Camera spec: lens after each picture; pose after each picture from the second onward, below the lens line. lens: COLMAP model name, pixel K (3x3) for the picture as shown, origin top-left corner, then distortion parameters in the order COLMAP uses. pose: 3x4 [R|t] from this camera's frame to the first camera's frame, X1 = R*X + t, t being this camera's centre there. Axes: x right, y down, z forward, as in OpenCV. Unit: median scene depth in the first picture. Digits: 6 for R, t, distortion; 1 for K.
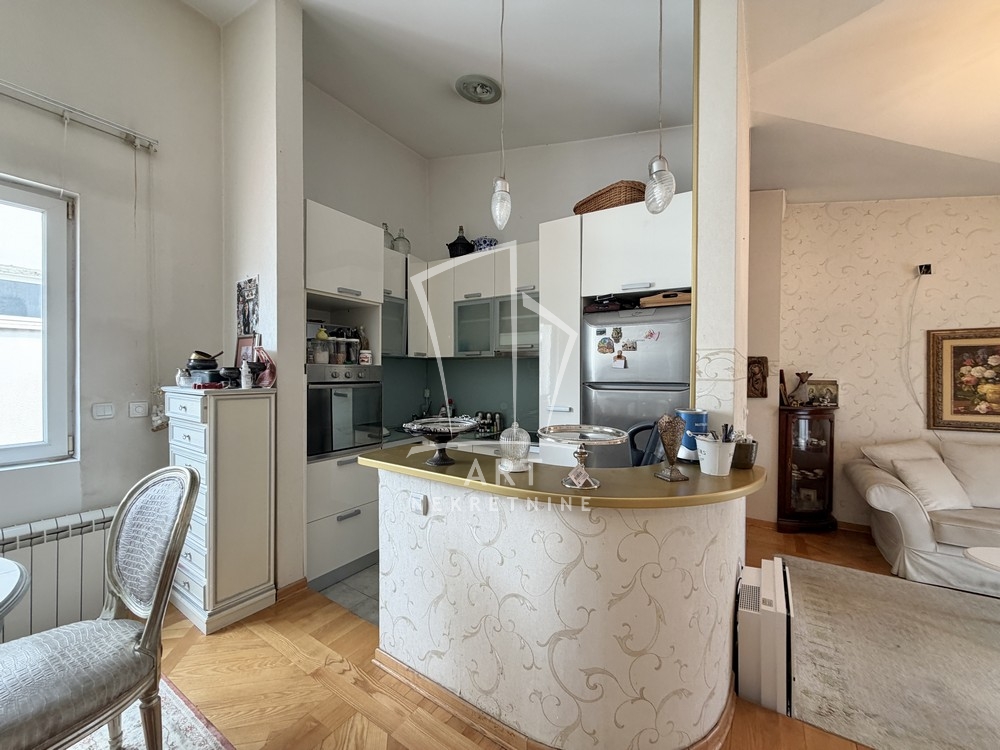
lens RADIAL K [[402.6, 0, 500.0], [0, 402.6, 375.0], [0, 0, 1]] dist [0.000109, 0.000286]
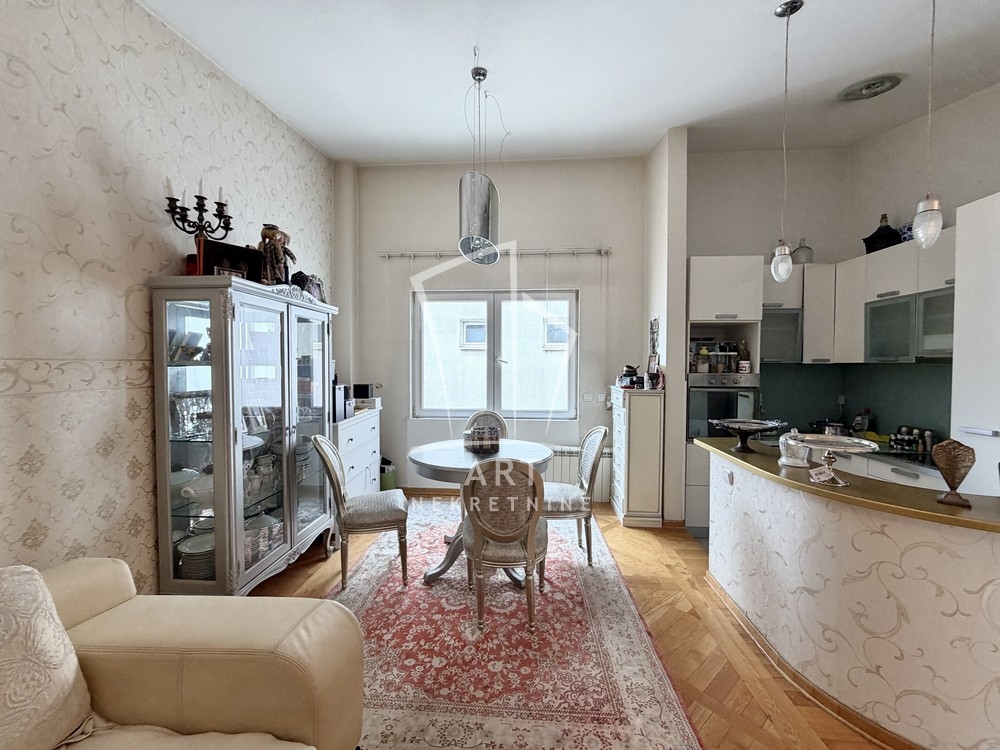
lens RADIAL K [[402.6, 0, 500.0], [0, 402.6, 375.0], [0, 0, 1]] dist [0.000109, 0.000286]
pose [[0.494940, 0.019290, -0.868713, 0.451278], [-0.006313, 0.999807, 0.018605, -0.047133], [0.868904, -0.003724, 0.494966, -0.299574]]
